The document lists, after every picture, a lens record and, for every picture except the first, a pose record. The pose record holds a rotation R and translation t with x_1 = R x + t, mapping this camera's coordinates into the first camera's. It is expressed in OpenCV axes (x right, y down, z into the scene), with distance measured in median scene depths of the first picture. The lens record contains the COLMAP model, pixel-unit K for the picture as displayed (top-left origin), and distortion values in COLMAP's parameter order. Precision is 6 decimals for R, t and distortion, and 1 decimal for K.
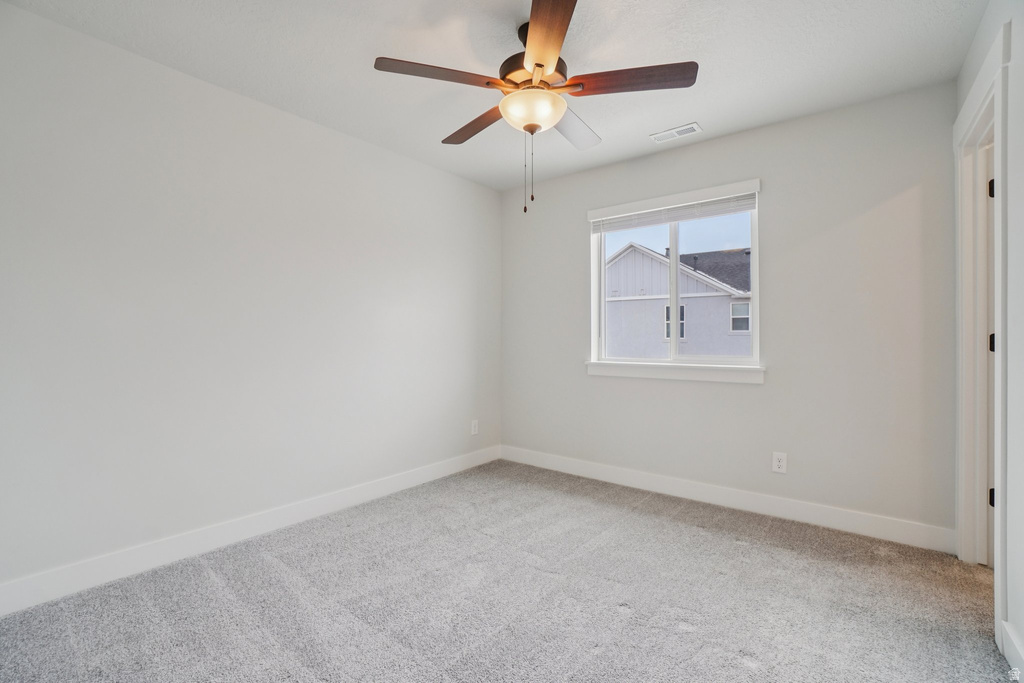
lens RADIAL K [[453.1, 0, 501.2], [0, 453.1, 337.9], [0, 0, 1]] dist [-0.062715, 0.021508]
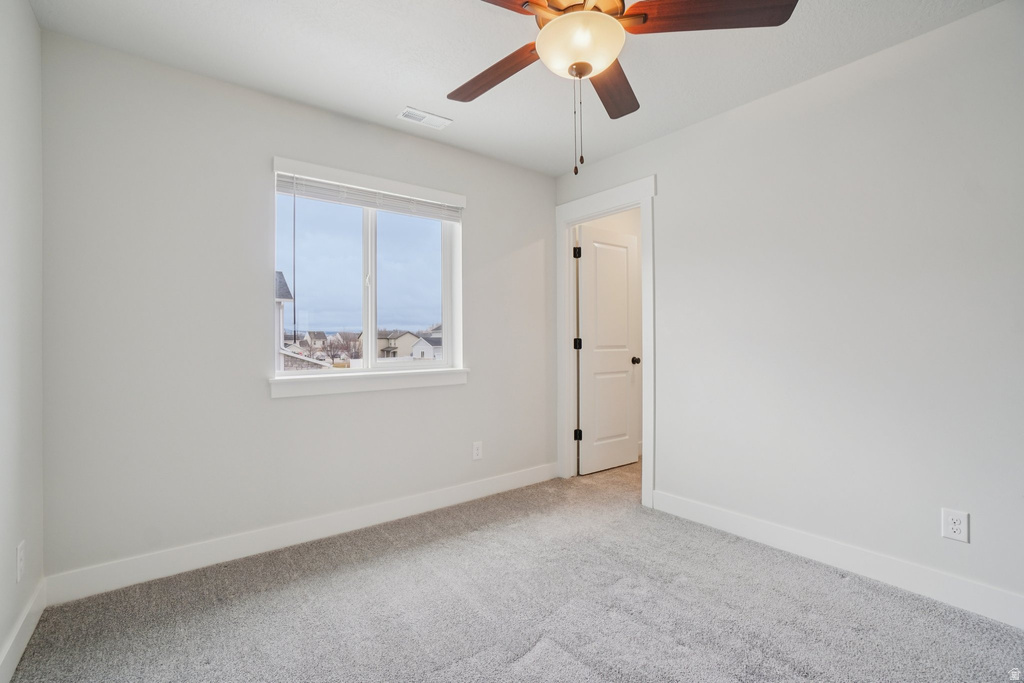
lens RADIAL K [[453.1, 0, 501.2], [0, 453.1, 337.9], [0, 0, 1]] dist [-0.062715, 0.021508]
pose [[0.223280, 0.003291, 0.974749, -0.484630], [0.006869, 0.999964, -0.004950, -0.003131], [-0.974730, 0.007801, 0.223250, 0.662892]]
